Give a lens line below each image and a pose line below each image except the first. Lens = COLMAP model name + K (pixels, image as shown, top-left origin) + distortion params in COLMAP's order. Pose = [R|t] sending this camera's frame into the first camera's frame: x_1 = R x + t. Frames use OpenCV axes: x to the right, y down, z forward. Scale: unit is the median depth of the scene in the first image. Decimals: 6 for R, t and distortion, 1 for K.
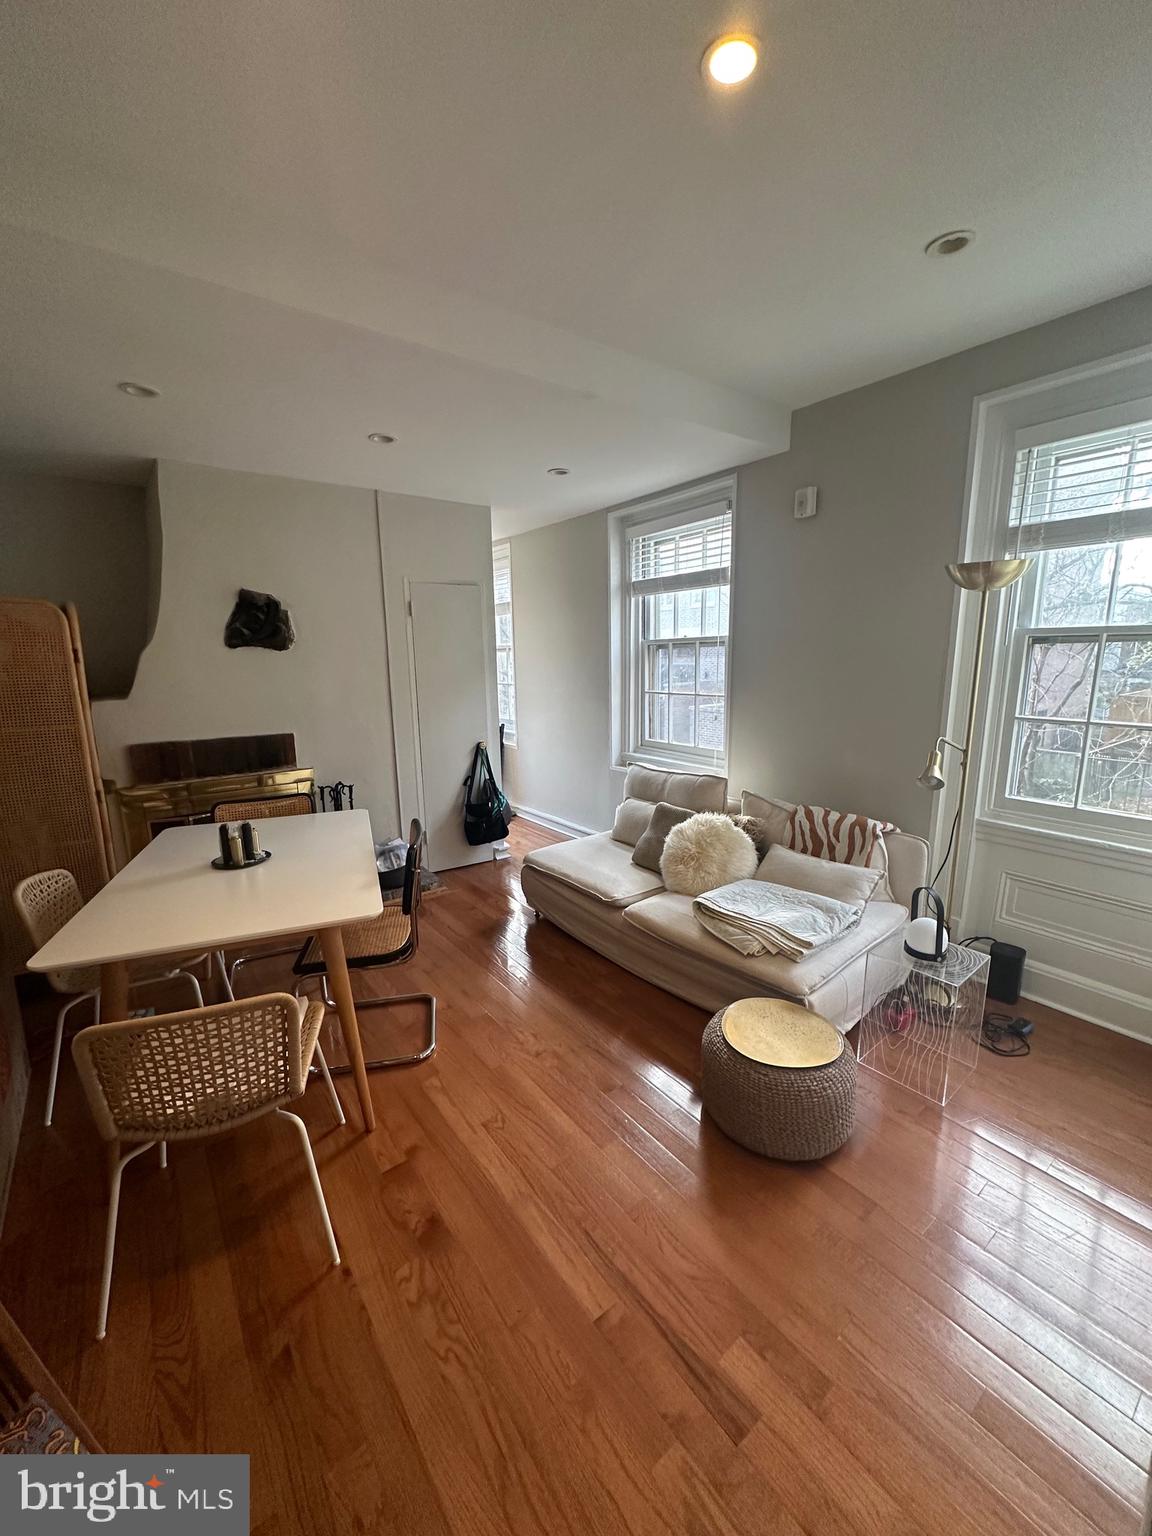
lens RADIAL K [[609.2, 0, 576.4], [0, 609.2, 766.8], [0, 0, 1]] dist [-0.001868, 0.000665]
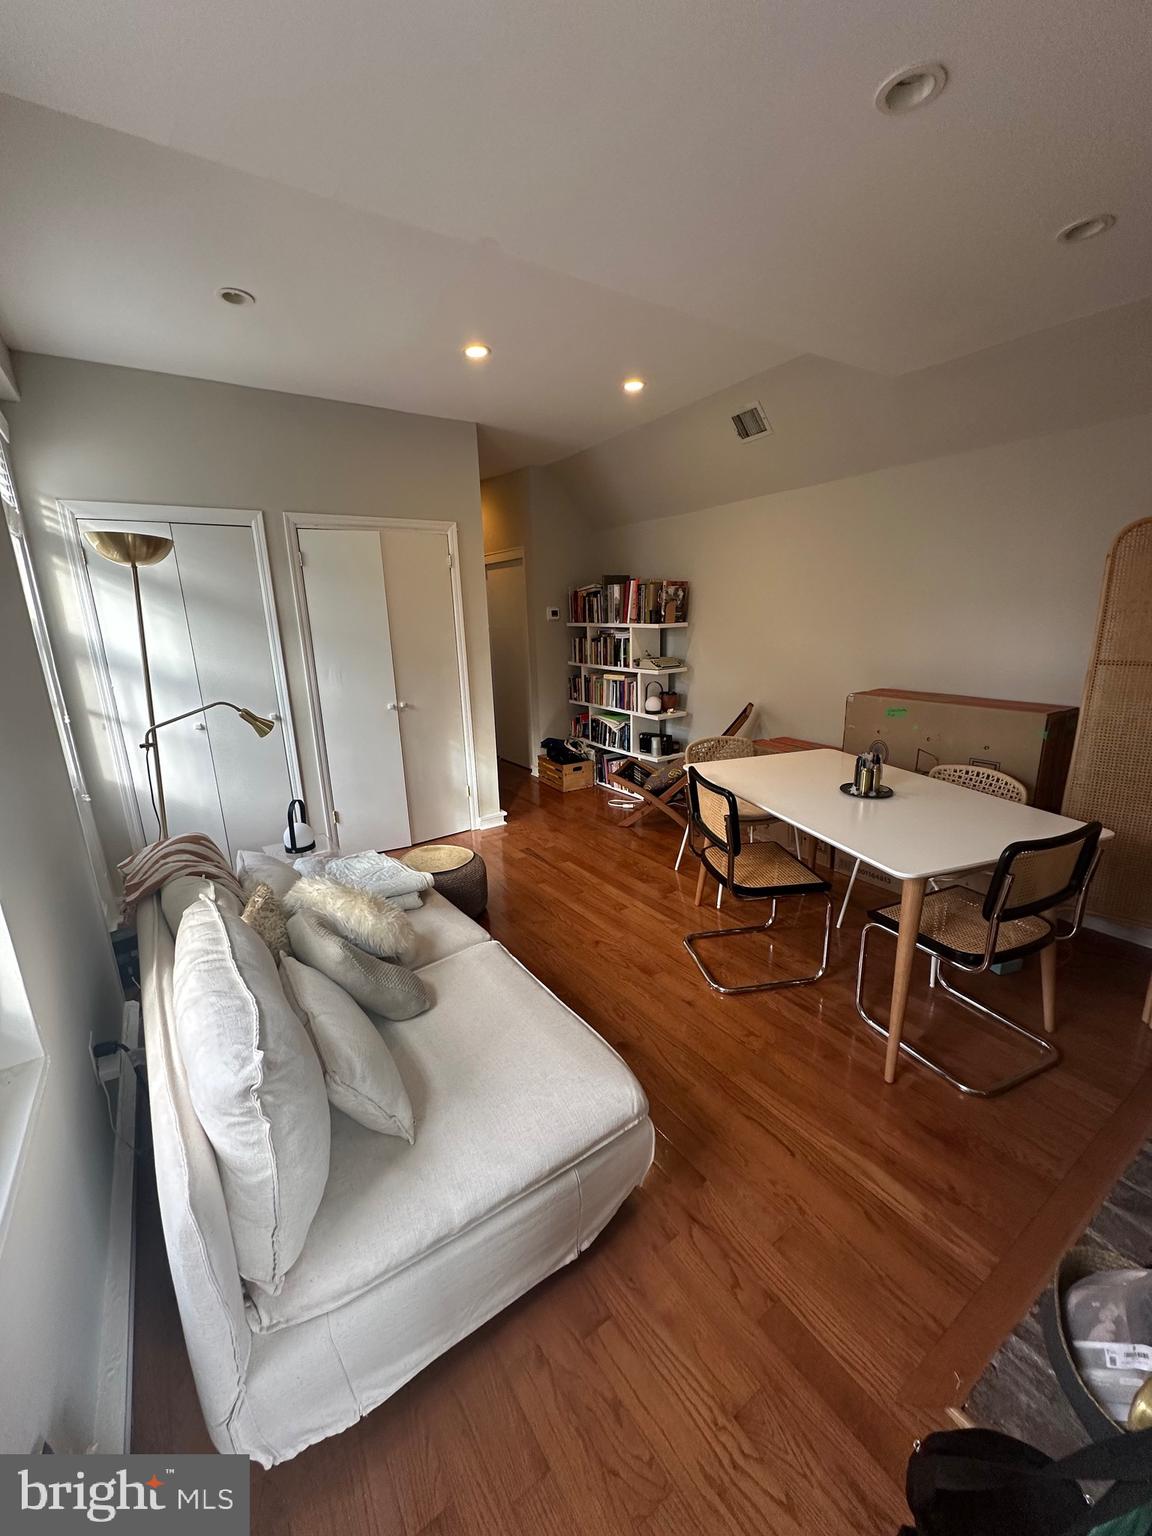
lens RADIAL K [[609.2, 0, 576.4], [0, 609.2, 766.8], [0, 0, 1]] dist [-0.001868, 0.000665]
pose [[-0.997609, 0.037152, 0.058273, -0.089811], [0.058412, 0.903914, 0.423707, -0.292859], [-0.036933, 0.426098, -0.903923, 1.571170]]
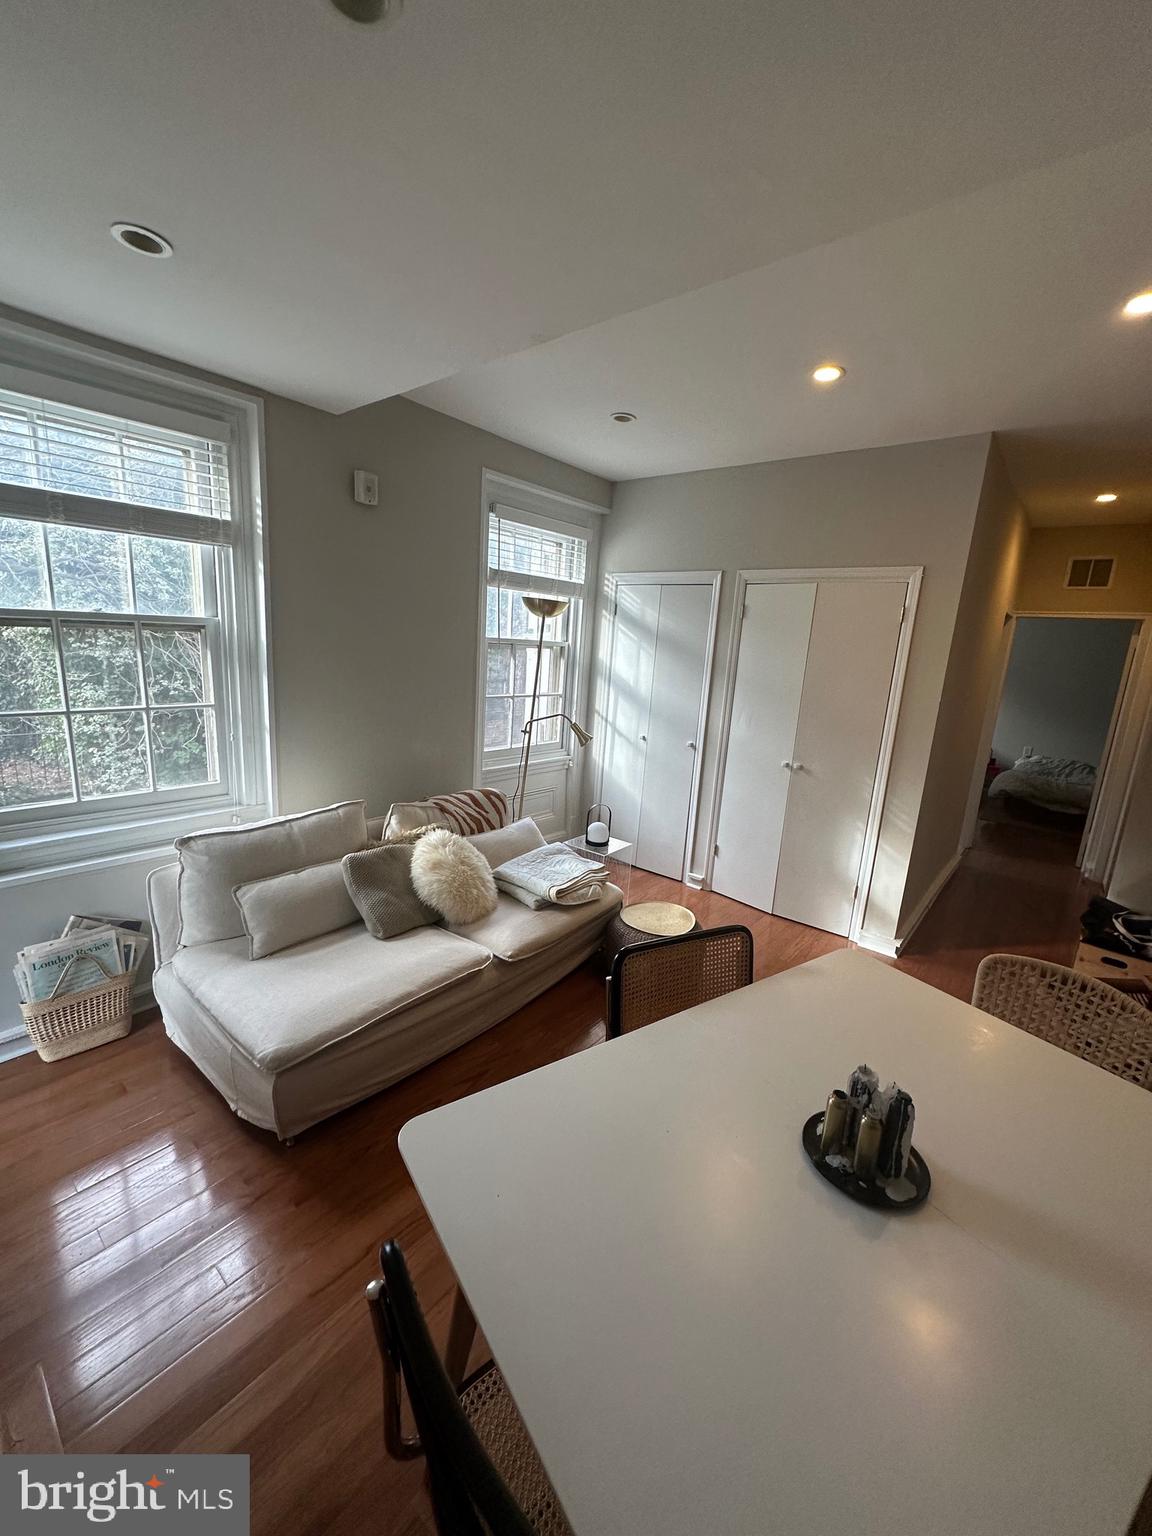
lens RADIAL K [[606.1, 0, 576.0], [0, 606.1, 768.0], [0, 0, 1]] dist [-0.003756, 0.000044]
pose [[-0.230261, -0.196482, 0.953087, -0.698329], [0.123855, 0.965522, 0.228968, -0.205368], [-0.965215, 0.170767, -0.197987, 0.999740]]
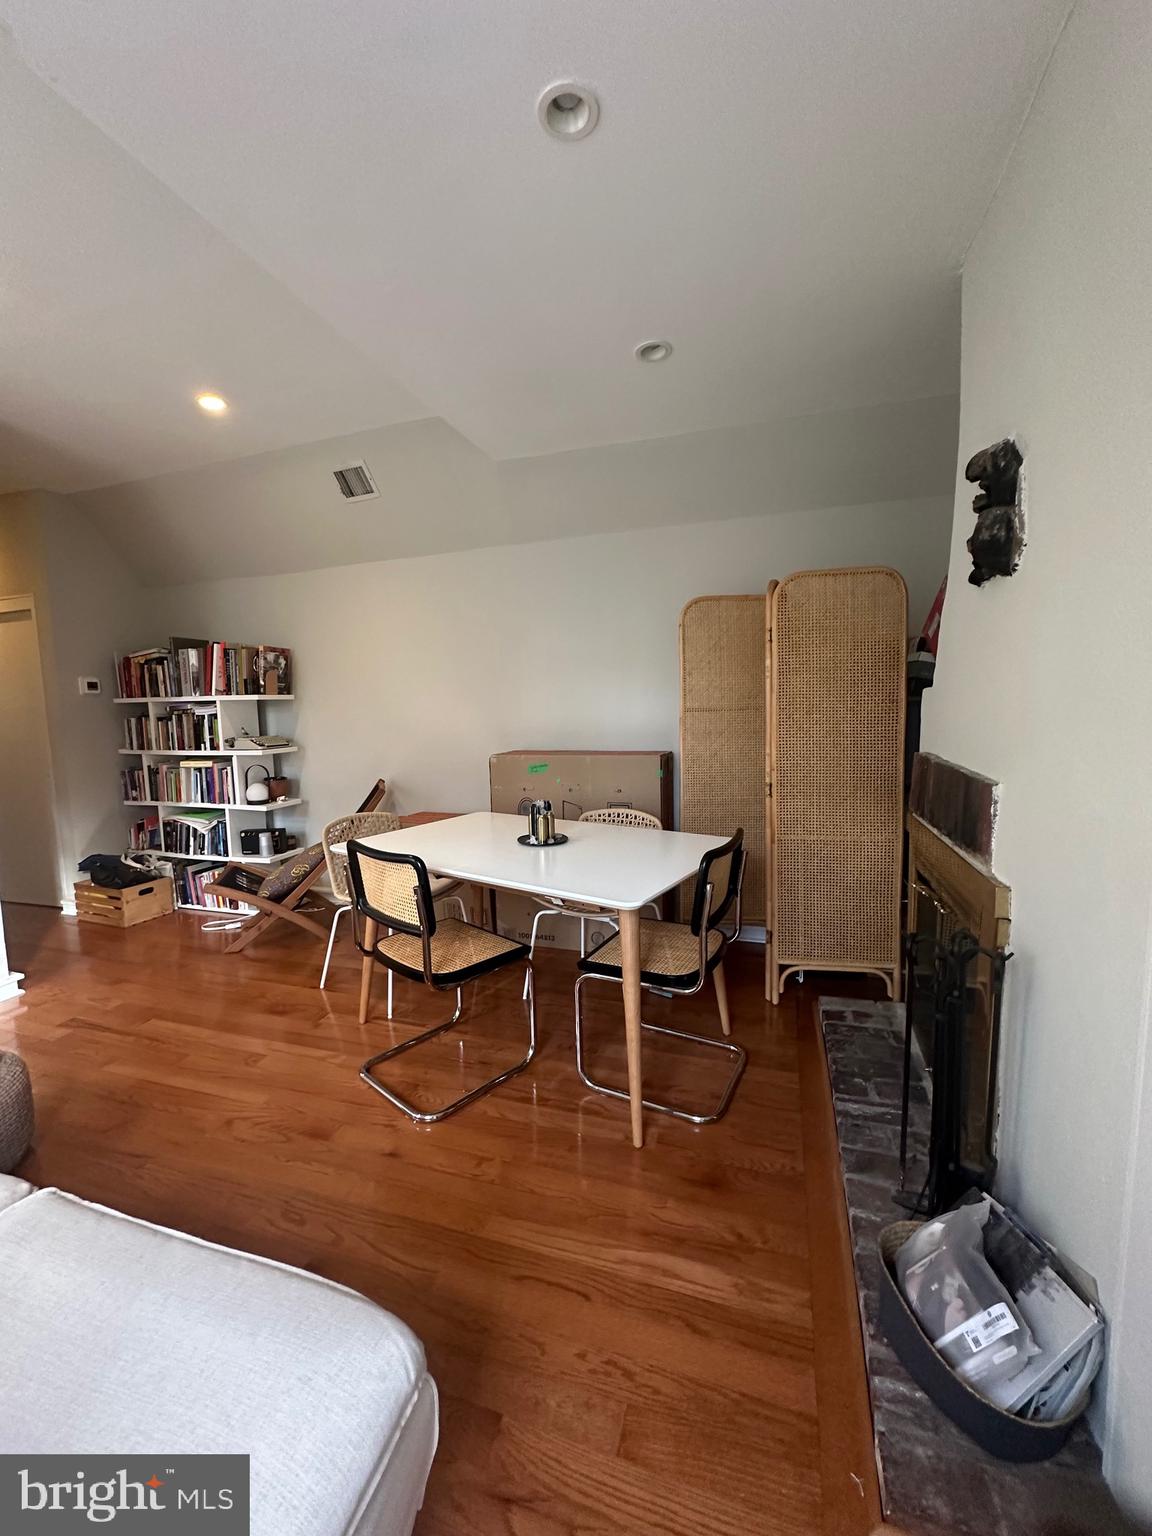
lens RADIAL K [[609.2, 0, 576.4], [0, 609.2, 766.8], [0, 0, 1]] dist [-0.001868, 0.000665]
pose [[-0.816216, 0.099222, -0.569163, -0.025273], [-0.065249, 0.963008, 0.261453, -0.188970], [0.574050, 0.250539, -0.779549, 1.438809]]
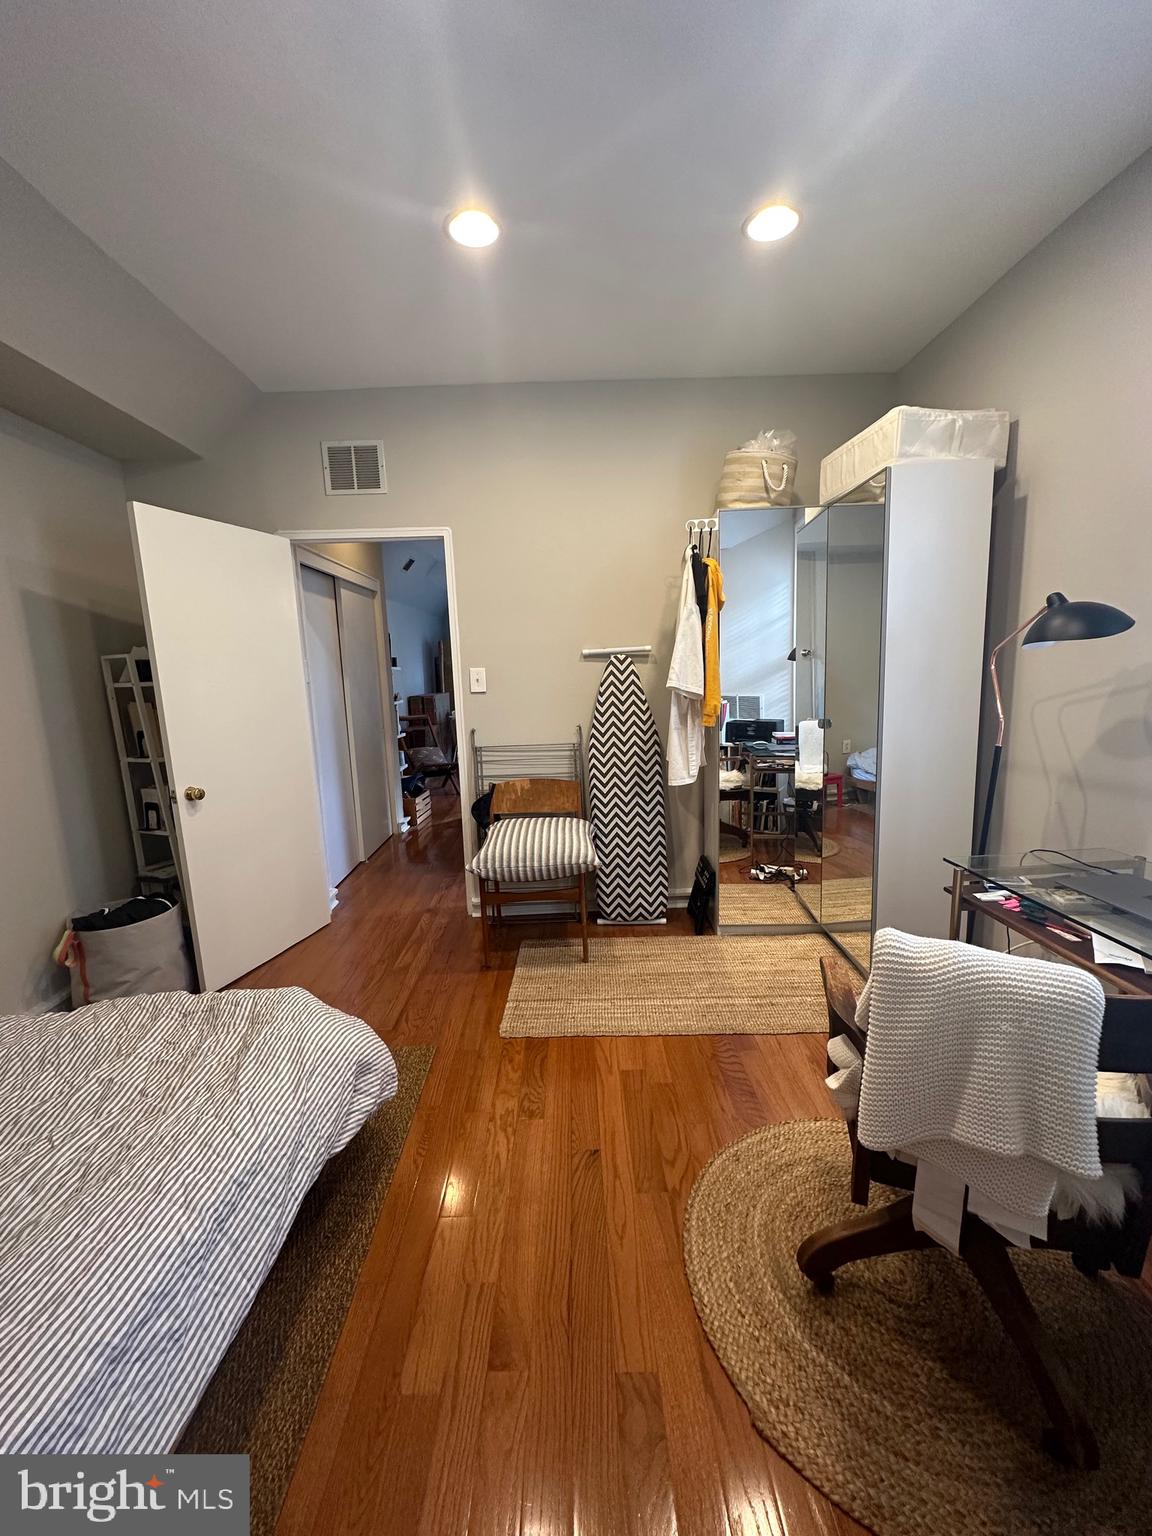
lens RADIAL K [[609.2, 0, 576.4], [0, 609.2, 766.8], [0, 0, 1]] dist [-0.001868, 0.000665]
pose [[0.807707, 0.084454, -0.583504, 1.551198], [-0.091822, 0.995630, 0.016999, 0.293948], [0.582390, 0.039848, 0.811932, -1.307613]]
